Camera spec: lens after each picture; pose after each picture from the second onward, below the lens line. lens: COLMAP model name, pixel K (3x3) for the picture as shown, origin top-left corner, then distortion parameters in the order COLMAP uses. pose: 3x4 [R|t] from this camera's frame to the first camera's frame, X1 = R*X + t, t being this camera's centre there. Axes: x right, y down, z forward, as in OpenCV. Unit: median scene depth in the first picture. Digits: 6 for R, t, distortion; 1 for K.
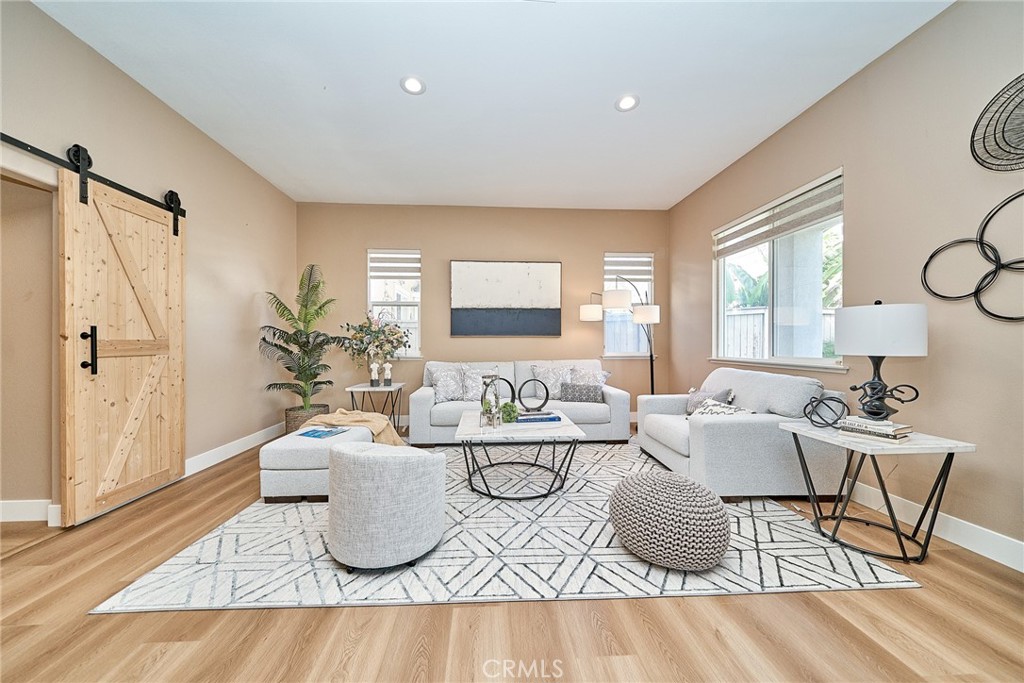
lens RADIAL K [[350.8, 0, 516.8], [0, 350.8, 344.0], [0, 0, 1]] dist [-0.001187, 0.000009]
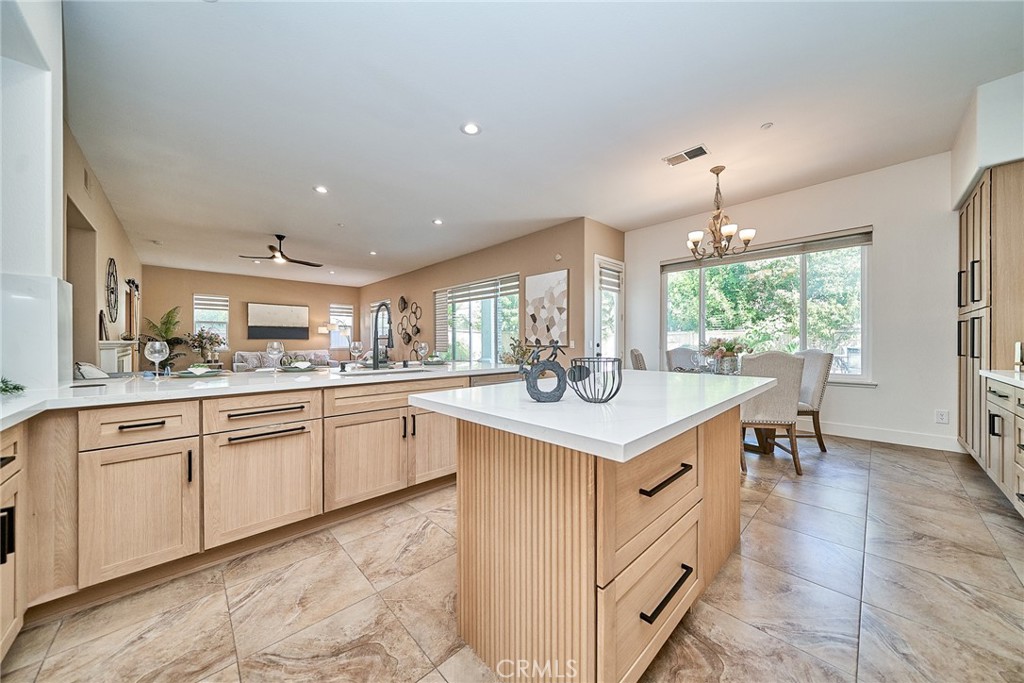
lens RADIAL K [[350.8, 0, 508.5], [0, 350.8, 343.1], [0, 0, 1]] dist [-0.001187, 0.000009]
pose [[0.782695, -0.003883, 0.622393, -0.300418], [0.007988, 0.999961, -0.003807, 0.020939], [-0.622354, 0.007952, 0.782696, -1.716939]]
